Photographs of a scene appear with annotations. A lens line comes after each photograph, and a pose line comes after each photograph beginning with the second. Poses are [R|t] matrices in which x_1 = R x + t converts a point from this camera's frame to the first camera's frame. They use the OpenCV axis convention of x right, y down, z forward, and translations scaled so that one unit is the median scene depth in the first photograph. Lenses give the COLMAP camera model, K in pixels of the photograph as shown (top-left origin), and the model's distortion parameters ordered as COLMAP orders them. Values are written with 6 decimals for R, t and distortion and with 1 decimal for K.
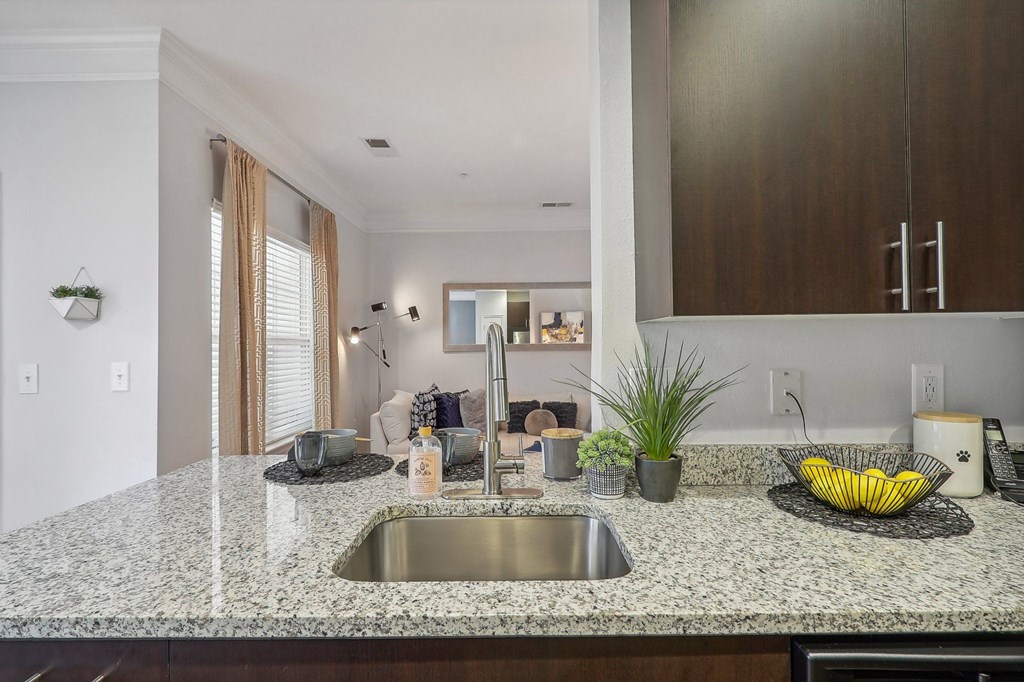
lens RADIAL K [[497.7, 0, 512.8], [0, 497.7, 342.2], [0, 0, 1]] dist [0.005348, -0.003945]
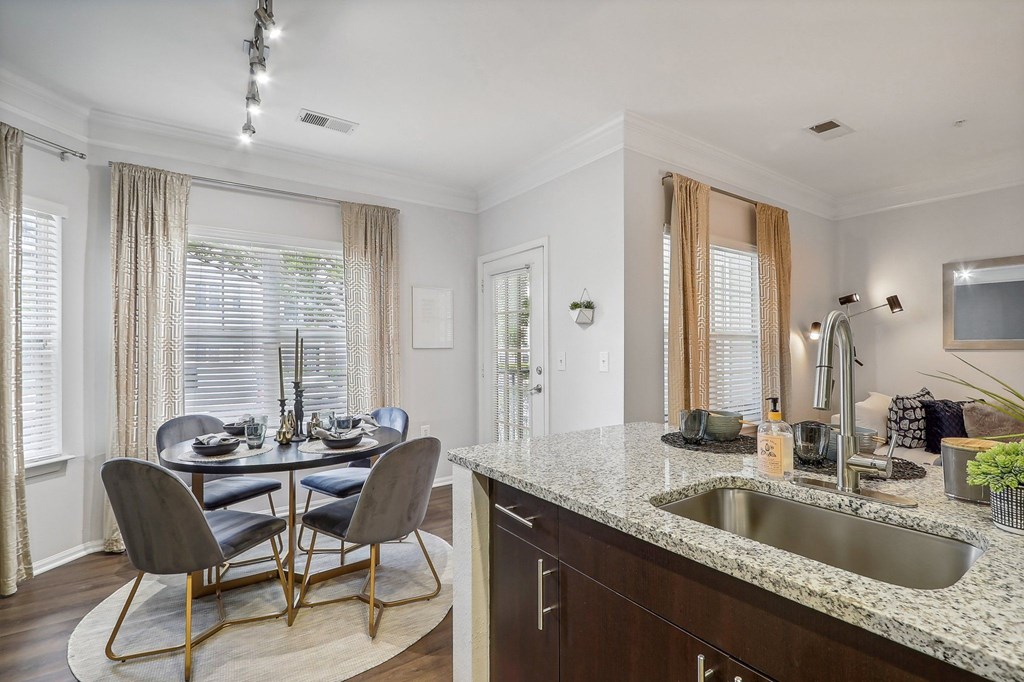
lens RADIAL K [[476.7, 0, 508.3], [0, 476.7, 338.8], [0, 0, 1]] dist [-0.001996, -0.000532]
pose [[0.579288, -0.008127, -0.815082, 0.319994], [0.004553, 0.999967, -0.006734, 0.019431], [0.815110, 0.000190, 0.579306, -0.045584]]
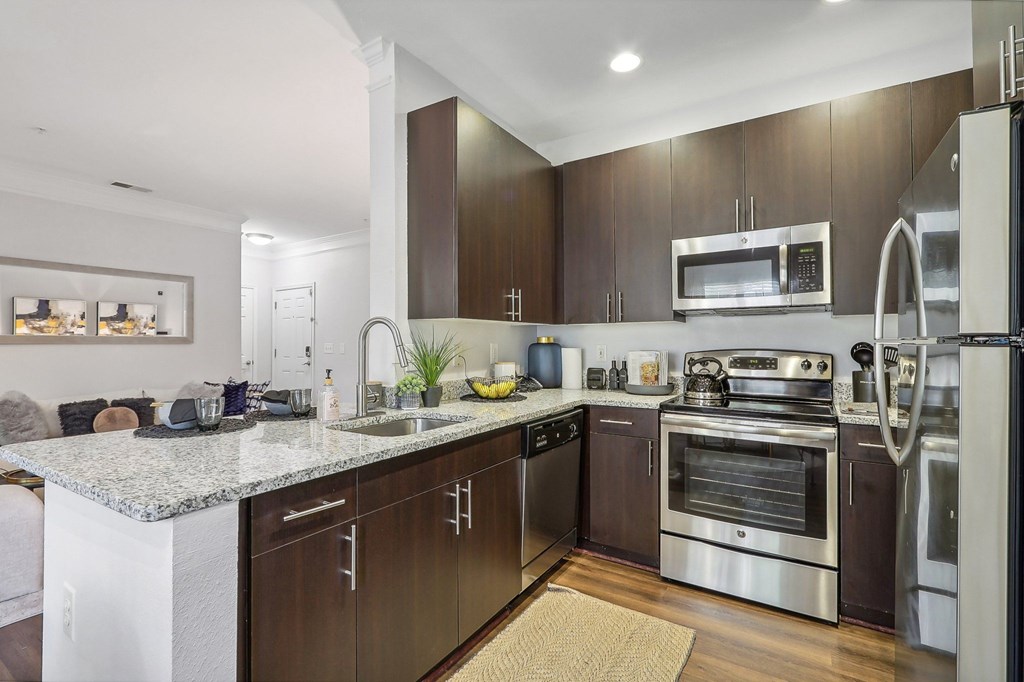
lens RADIAL K [[476.7, 0, 511.7], [0, 476.7, 343.5], [0, 0, 1]] dist [-0.001996, -0.000532]
pose [[0.517510, 0.010424, 0.855614, -1.155436], [-0.008751, 0.999938, -0.006889, 0.063342], [-0.855633, -0.003922, 0.517569, -0.274663]]
